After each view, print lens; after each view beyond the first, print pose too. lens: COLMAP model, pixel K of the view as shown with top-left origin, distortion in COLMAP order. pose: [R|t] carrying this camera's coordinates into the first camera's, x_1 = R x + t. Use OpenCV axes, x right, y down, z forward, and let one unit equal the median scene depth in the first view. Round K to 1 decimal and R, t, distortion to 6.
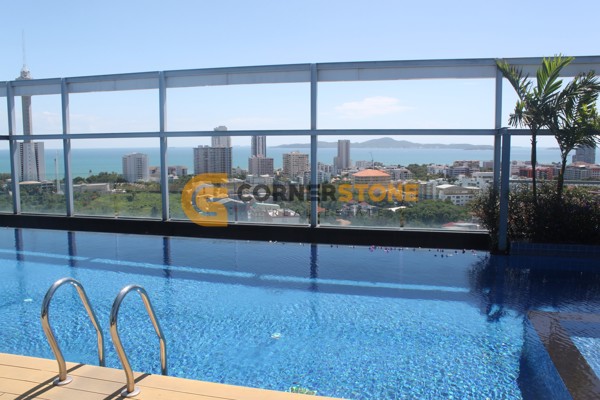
lens RADIAL K [[514.2, 0, 309.6], [0, 514.2, 191.6], [0, 0, 1]] dist [-0.116605, 0.071429]
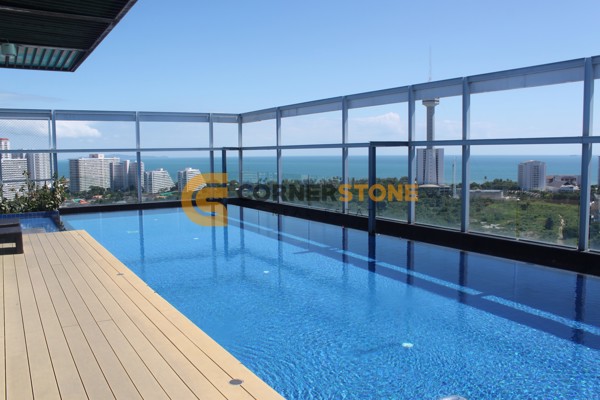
lens RADIAL K [[514.2, 0, 302.5], [0, 514.2, 194.9], [0, 0, 1]] dist [-0.116605, 0.071429]
pose [[0.726981, 0.055786, -0.684387, -0.041687], [-0.060554, 0.998020, 0.017028, -0.008255], [0.683982, 0.029063, 0.728920, 0.083089]]
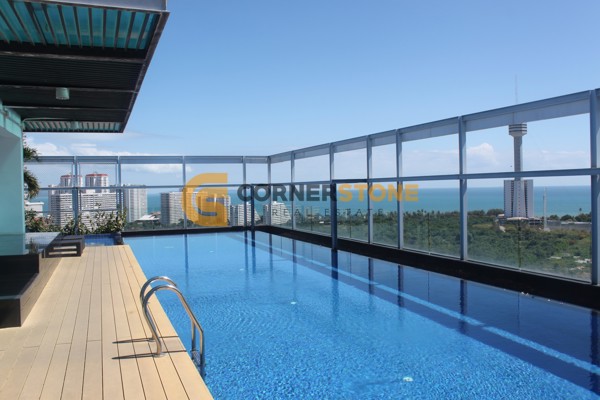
lens RADIAL K [[514.2, 0, 301.3], [0, 514.2, 194.8], [0, 0, 1]] dist [-0.116605, 0.071429]
pose [[0.599767, 0.005772, -0.800154, 0.188471], [-0.059775, 0.997503, -0.037610, -0.009019], [0.797939, 0.070387, 0.598615, 0.064807]]
